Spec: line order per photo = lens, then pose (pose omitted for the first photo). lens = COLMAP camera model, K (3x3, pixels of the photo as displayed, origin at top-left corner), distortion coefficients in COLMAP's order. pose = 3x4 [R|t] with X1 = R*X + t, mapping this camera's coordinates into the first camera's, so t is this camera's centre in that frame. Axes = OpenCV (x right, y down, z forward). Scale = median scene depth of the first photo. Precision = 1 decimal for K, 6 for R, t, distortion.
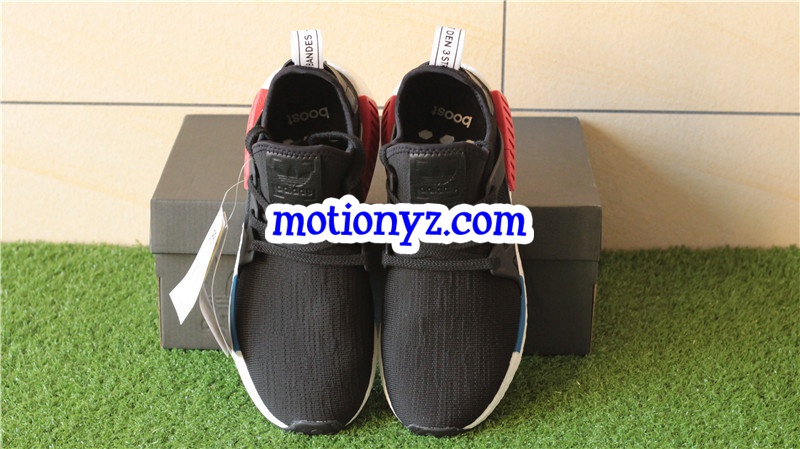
lens RADIAL K [[1969.6, 0, 399.5], [0, 1969.6, 184.8], [0, 0, 1]] dist [-0.115393, 0.000000]
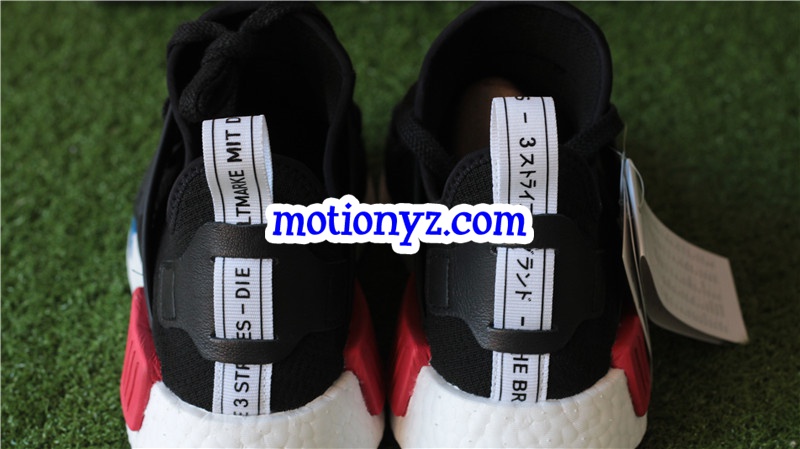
lens RADIAL K [[1969.6, 0, 400.4], [0, 1969.6, 266.0], [0, 0, 1]] dist [-0.115393, 0.000000]
pose [[0.999607, -0.025907, -0.010735, 0.008390], [0.027417, 0.983280, 0.180023, 0.029572], [0.005891, -0.180246, 0.983604, 0.330007]]
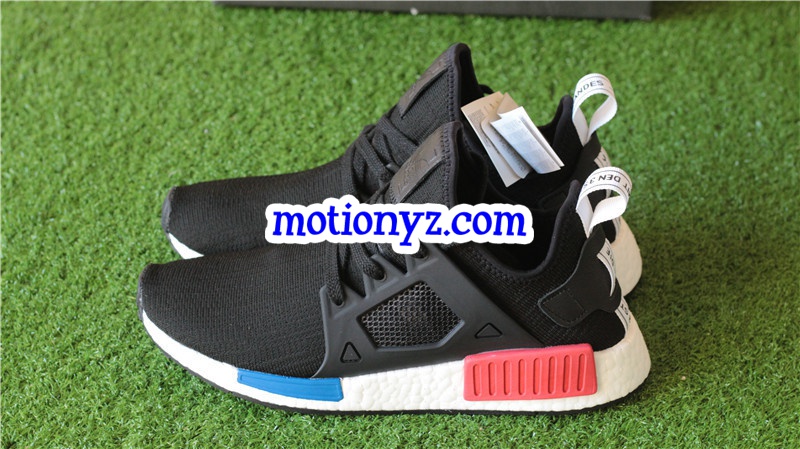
lens RADIAL K [[1969.6, 0, 398.9], [0, 1969.6, 223.5], [0, 0, 1]] dist [-0.115393, 0.000000]
pose [[0.999559, 0.024393, -0.016963, 0.001093], [-0.019432, 0.968602, 0.247855, -0.082796], [0.022476, -0.247416, 0.968649, 0.074055]]
